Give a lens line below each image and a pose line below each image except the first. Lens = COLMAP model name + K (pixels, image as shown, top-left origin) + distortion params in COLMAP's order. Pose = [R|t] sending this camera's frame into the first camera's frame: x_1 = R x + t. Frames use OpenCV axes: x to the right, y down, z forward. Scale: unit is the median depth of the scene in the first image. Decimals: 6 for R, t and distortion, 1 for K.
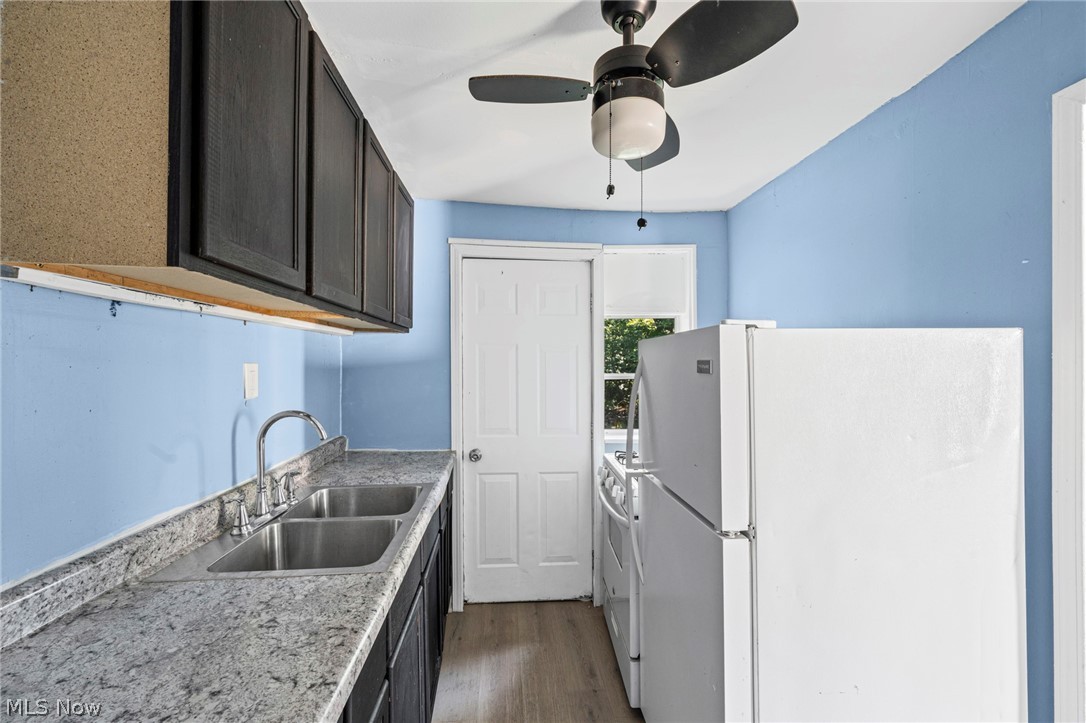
lens RADIAL K [[455.0, 0, 531.1], [0, 455.0, 369.1], [0, 0, 1]] dist [0.001143, 0.000113]
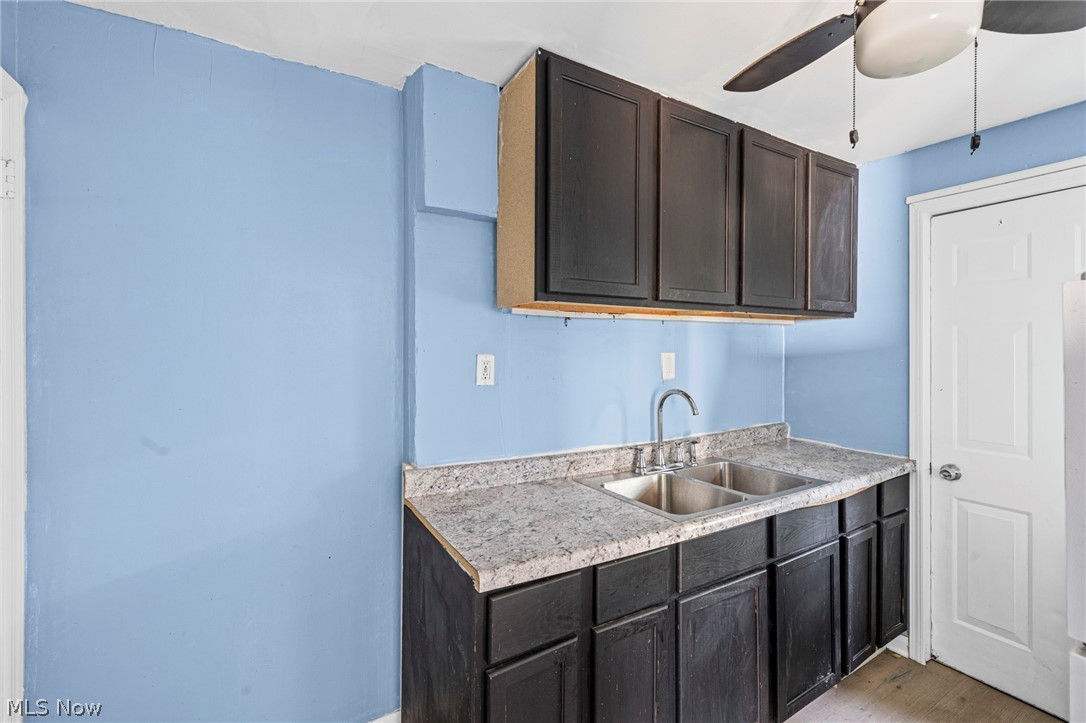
lens RADIAL K [[453.3, 0, 543.0], [0, 453.3, 361.5], [0, 0, 1]] dist [0.000267, 0.000098]
pose [[0.443865, 0.012117, -0.896012, 0.570906], [-0.006953, 0.999925, 0.010078, 0.003368], [0.896067, 0.001757, 0.443916, 0.125472]]
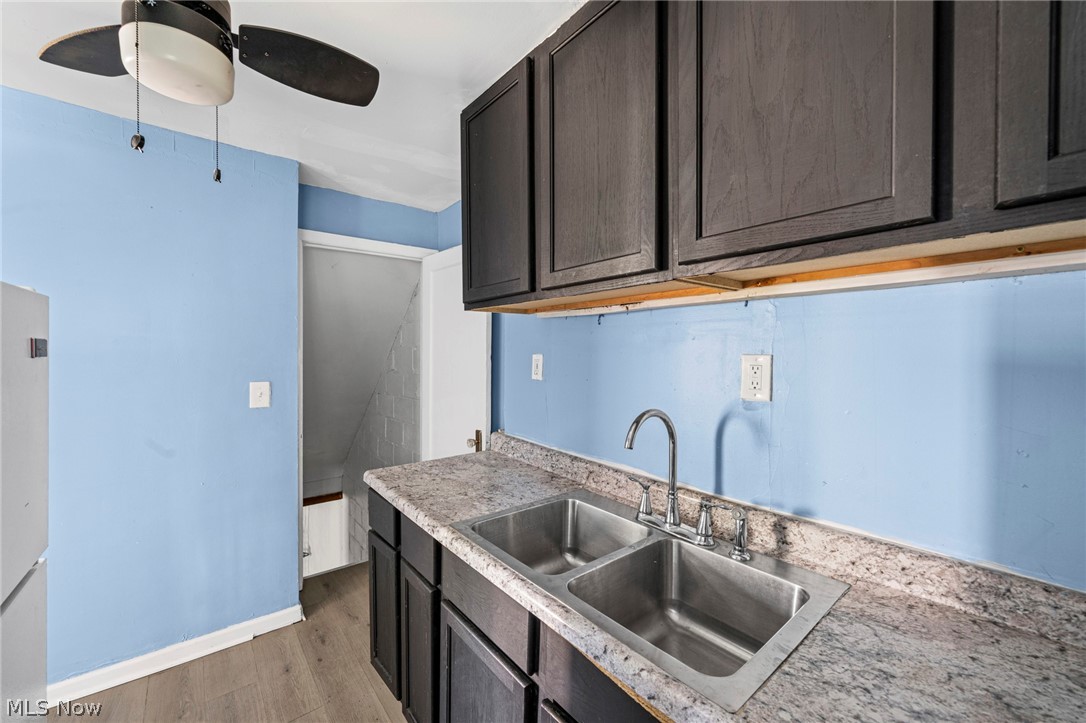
lens RADIAL K [[424.7, 0, 537.7], [0, 424.7, 362.6], [0, 0, 1]] dist [0.000551, 0.000029]
pose [[-0.811048, 0.004113, -0.584965, 0.136961], [-0.017426, 0.999362, 0.031187, -0.020957], [0.584719, 0.035488, -0.810459, 1.924609]]
